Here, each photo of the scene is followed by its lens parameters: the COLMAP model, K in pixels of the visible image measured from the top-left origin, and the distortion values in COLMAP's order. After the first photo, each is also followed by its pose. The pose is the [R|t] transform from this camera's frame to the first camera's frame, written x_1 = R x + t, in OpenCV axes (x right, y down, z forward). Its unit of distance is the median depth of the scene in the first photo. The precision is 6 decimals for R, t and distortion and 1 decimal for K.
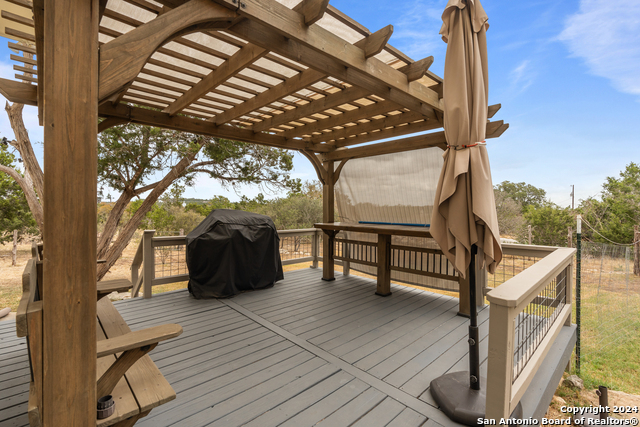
lens RADIAL K [[294.2, 0, 322.7], [0, 294.2, 212.1], [0, 0, 1]] dist [-0.000767, -0.000616]
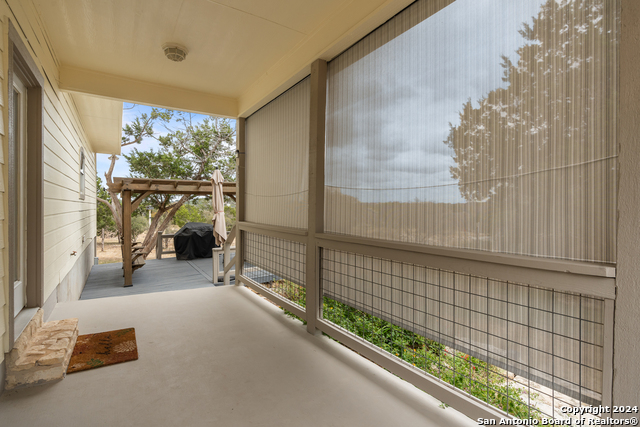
lens RADIAL K [[294.2, 0, 318.7], [0, 294.2, 211.0], [0, 0, 1]] dist [-0.000767, -0.000616]
pose [[0.987459, -0.001678, -0.157868, 2.297252], [0.001630, 0.999999, -0.000431, -0.219860], [0.157869, 0.000169, 0.987460, -2.514835]]
